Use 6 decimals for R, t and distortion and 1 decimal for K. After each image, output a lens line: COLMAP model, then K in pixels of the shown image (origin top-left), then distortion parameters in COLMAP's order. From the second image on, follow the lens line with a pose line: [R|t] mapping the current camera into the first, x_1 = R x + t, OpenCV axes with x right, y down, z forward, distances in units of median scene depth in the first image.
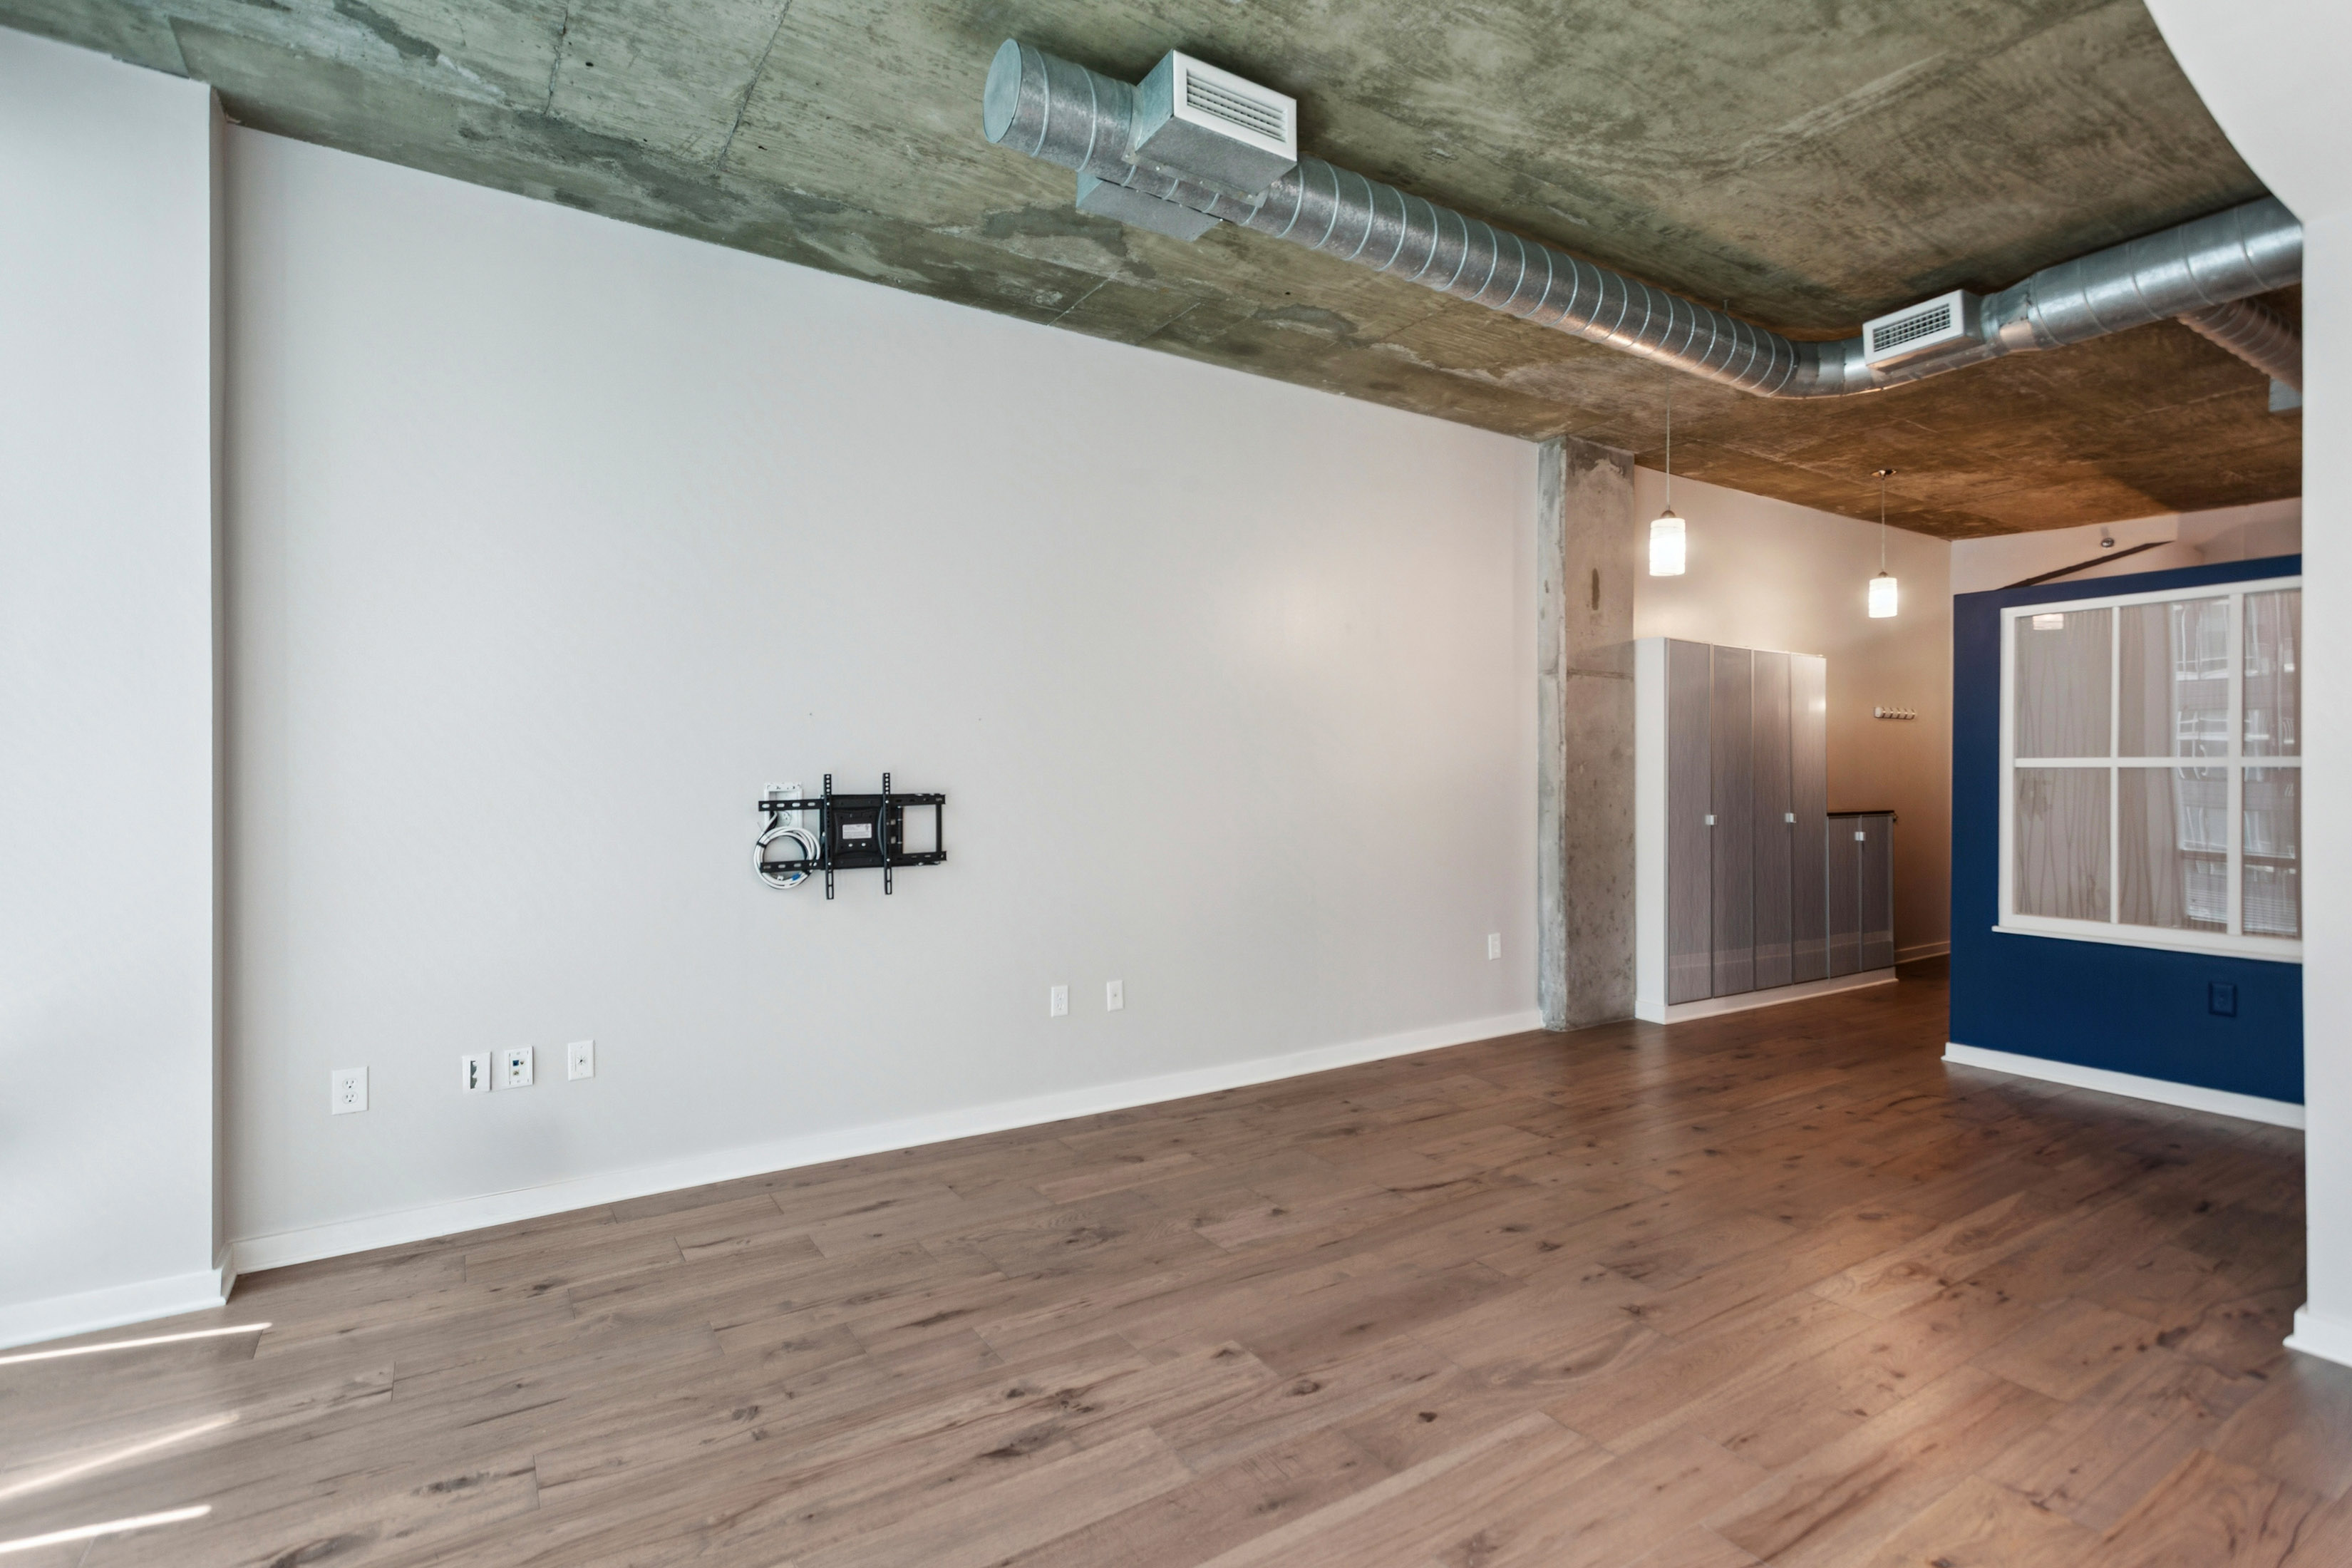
lens RADIAL K [[1124.0, 0, 1170.0], [0, 1124.0, 771.8], [0, 0, 1]] dist [0.010619, 0.001019]
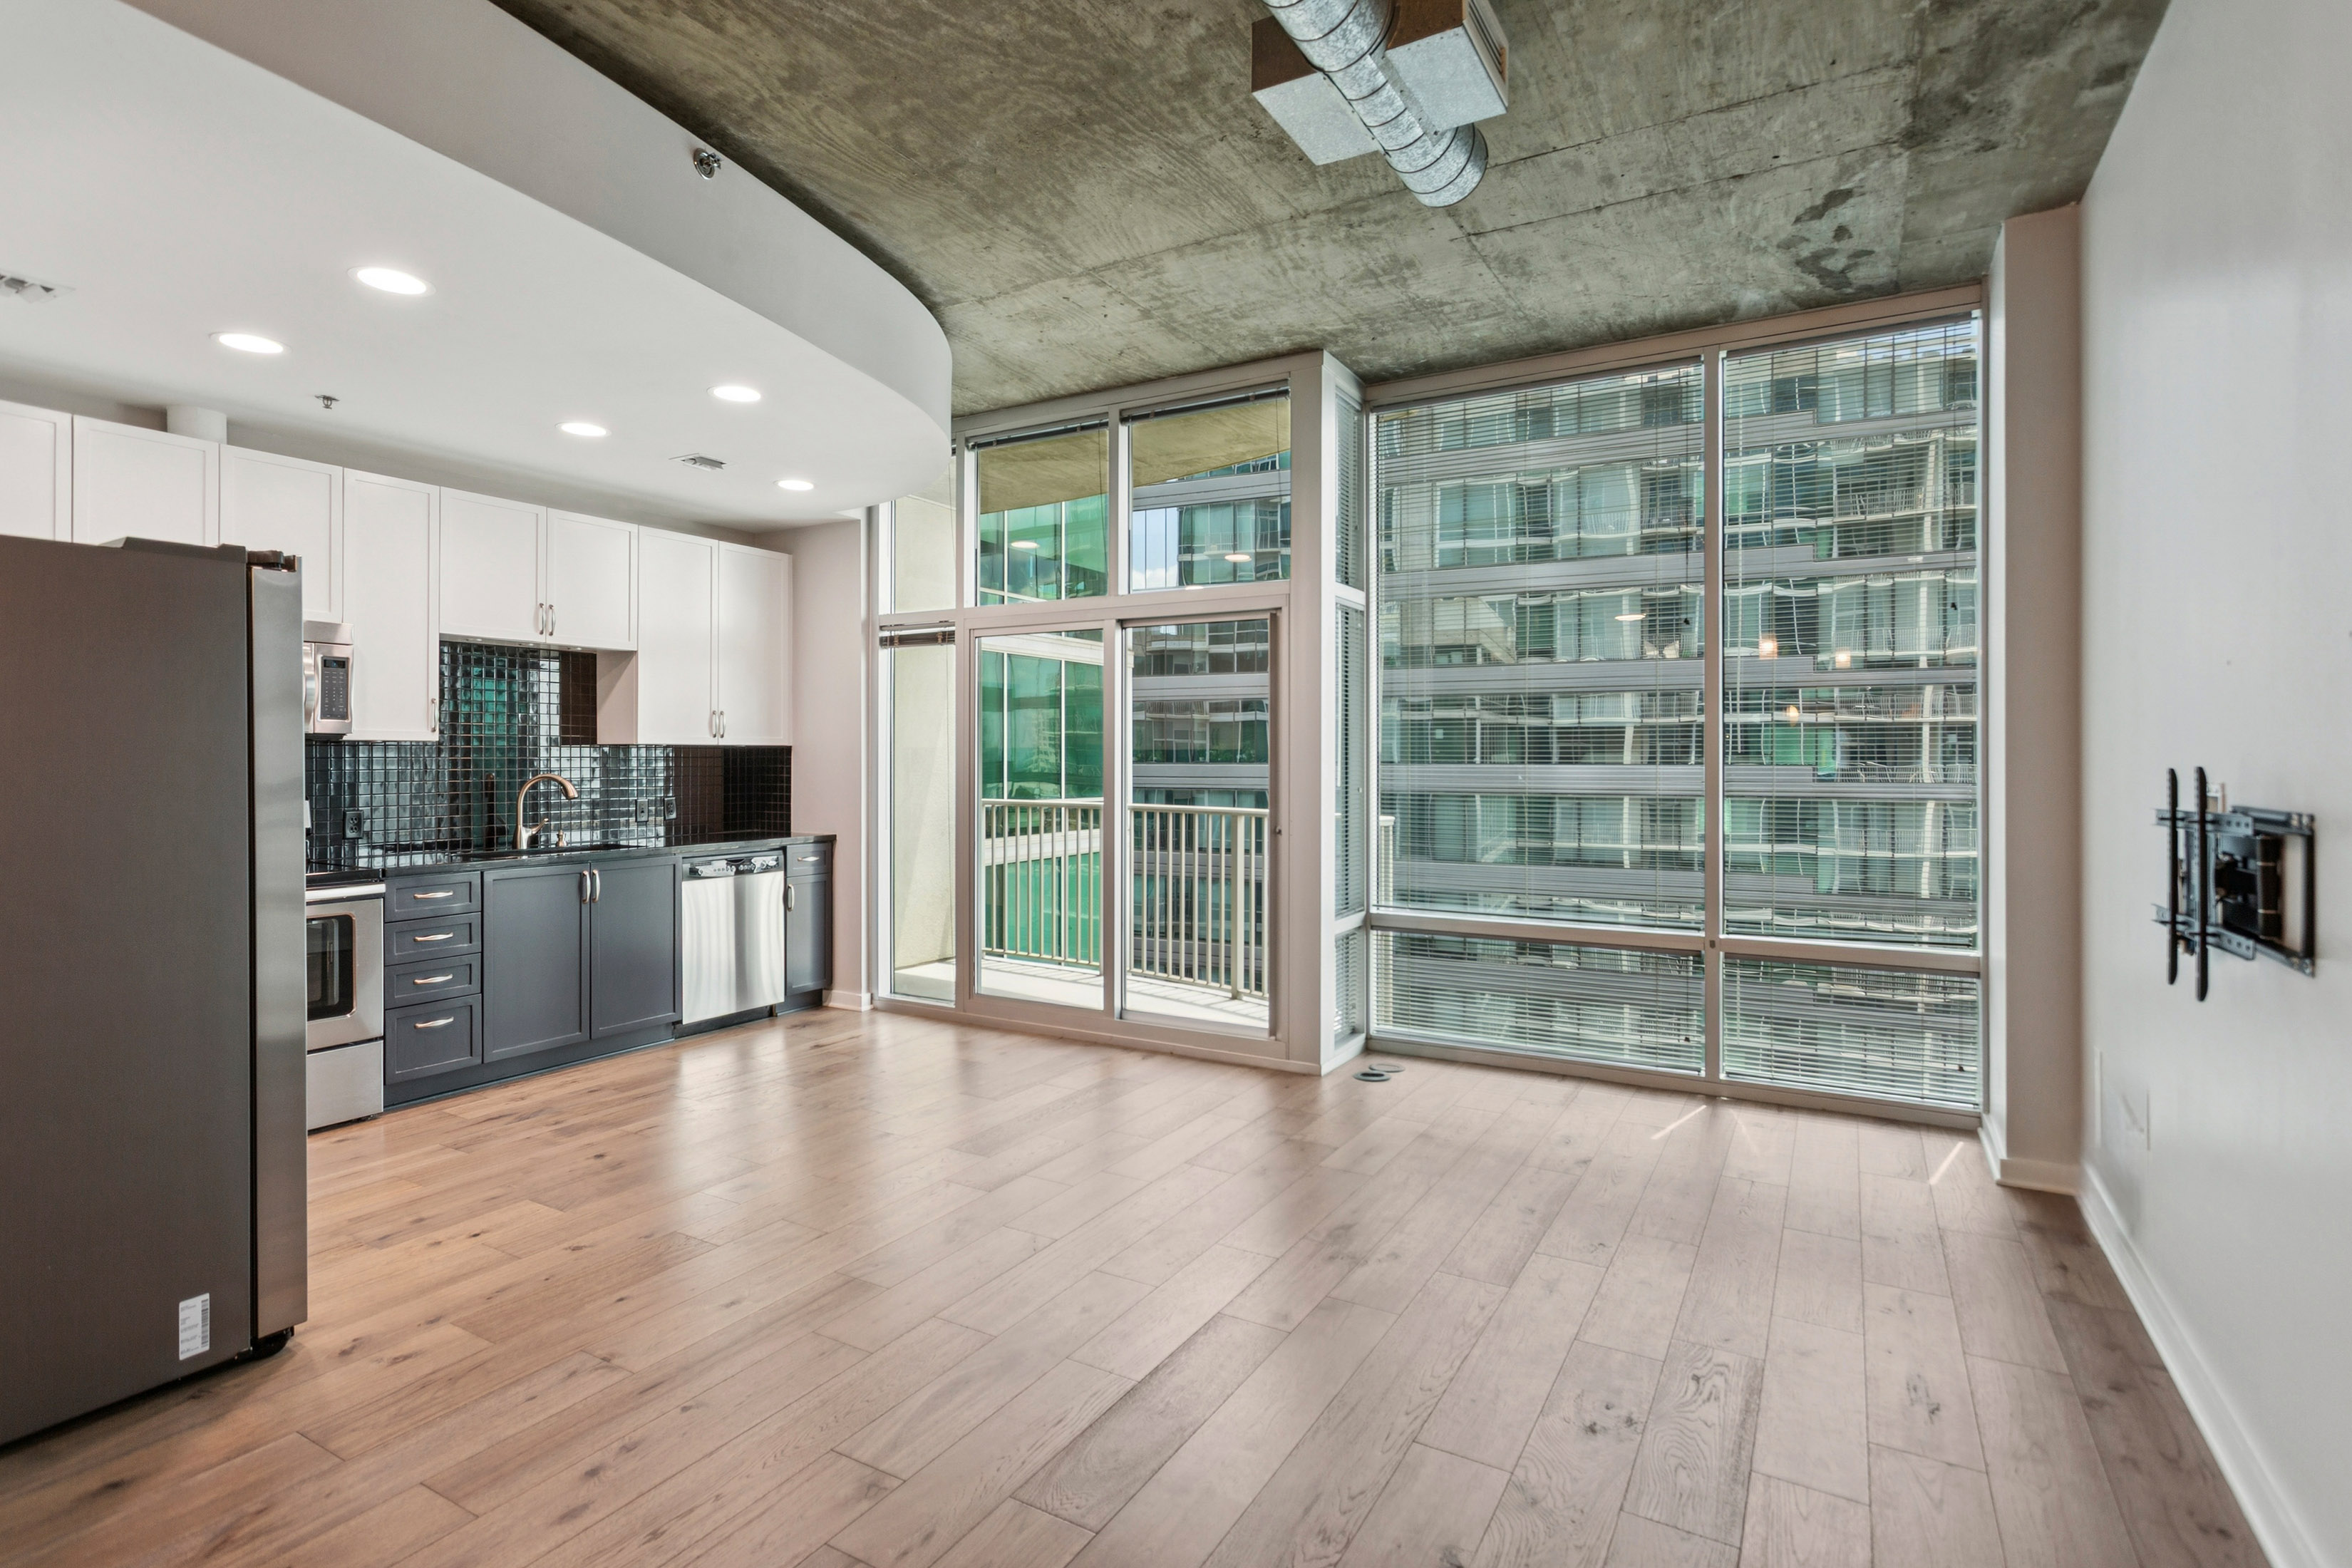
lens RADIAL K [[1150.9, 0, 1170.5], [0, 1150.9, 753.2], [0, 0, 1]] dist [-0.008557, 0.009446]
pose [[-0.890612, -0.002385, -0.454757, 0.474203], [0.000084, 0.999985, -0.005408, -0.002373], [0.454764, -0.004855, -0.890599, 1.438293]]
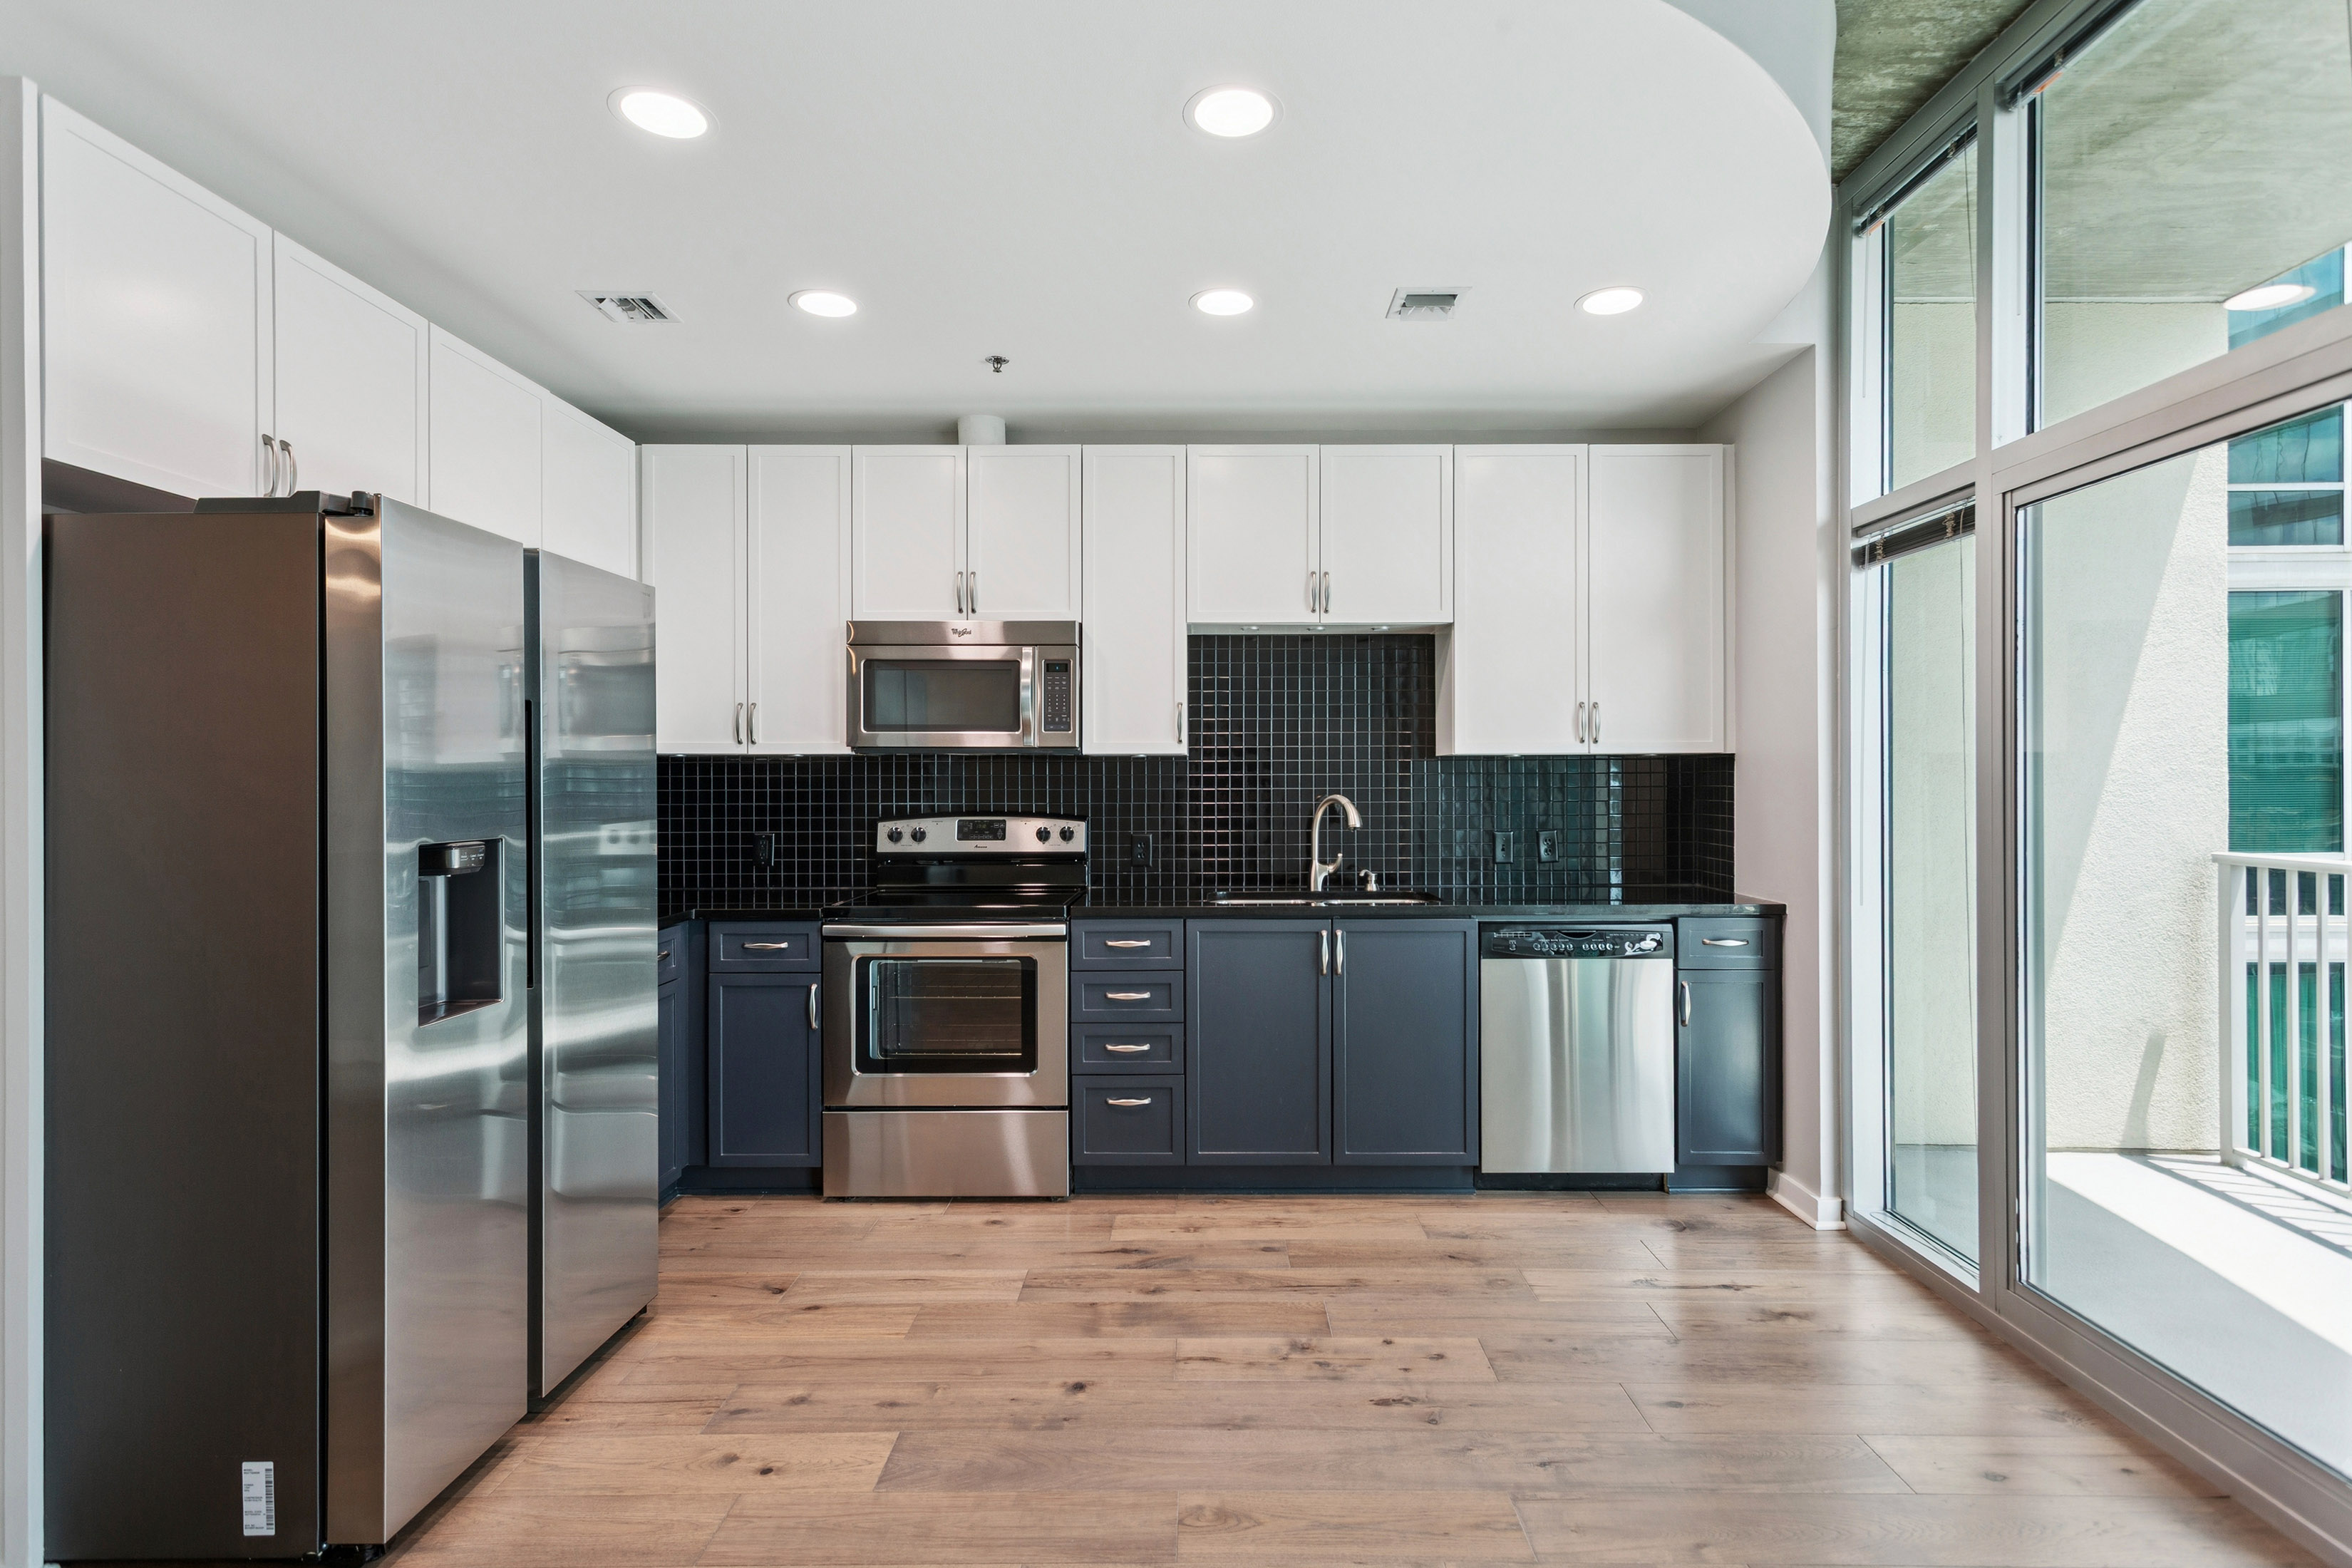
lens RADIAL K [[1143.7, 0, 1202.6], [0, 1143.7, 775.4], [0, 0, 1]] dist [0.009270, 0.001014]
pose [[-0.841265, 0.003617, 0.540611, 0.000455], [0.000891, 0.999986, -0.005303, 0.003121], [-0.540622, -0.003979, -0.841256, 0.749326]]
